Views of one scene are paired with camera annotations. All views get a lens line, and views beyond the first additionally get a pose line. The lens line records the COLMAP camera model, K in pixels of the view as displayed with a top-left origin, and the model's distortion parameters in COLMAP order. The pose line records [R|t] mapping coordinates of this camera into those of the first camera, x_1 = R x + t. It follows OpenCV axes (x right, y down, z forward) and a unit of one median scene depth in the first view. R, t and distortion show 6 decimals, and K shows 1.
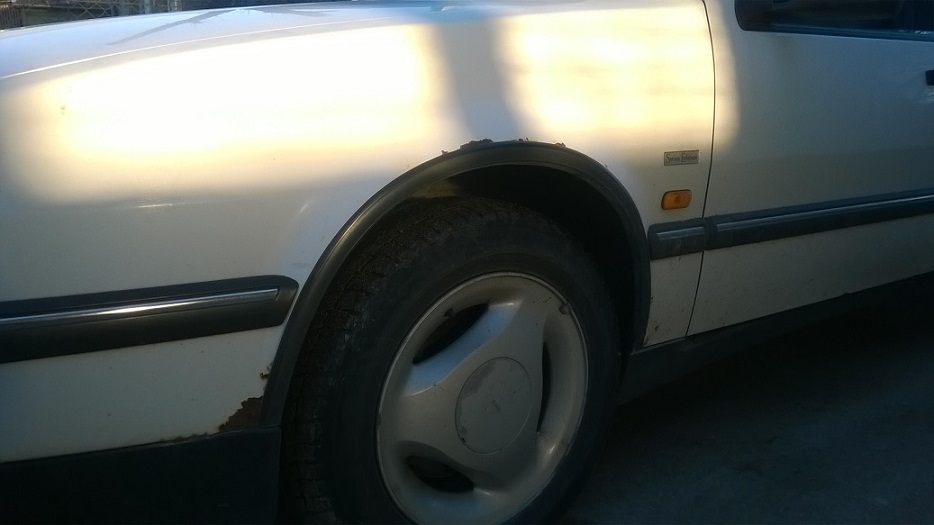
lens RADIAL K [[747.9, 0, 467.0], [0, 747.9, 262.5], [0, 0, 1]] dist [0.061309, -0.112616]
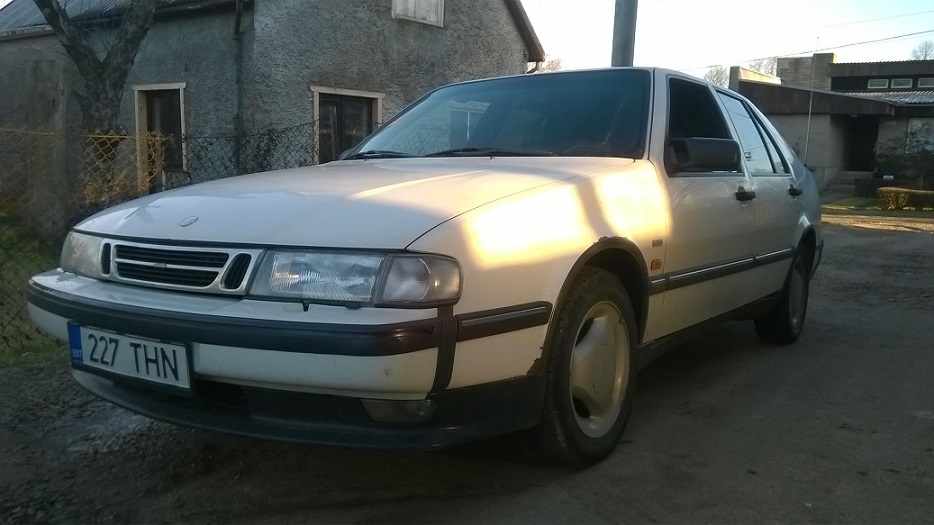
lens RADIAL K [[743.7, 0, 440.2], [0, 743.7, 266.5], [0, 0, 1]] dist [0.060412, -0.091878]
pose [[0.959392, -0.045083, 0.278451, -0.978781], [0.079513, 0.990338, -0.113614, 0.120212], [-0.270639, 0.131141, 0.953707, -0.859218]]
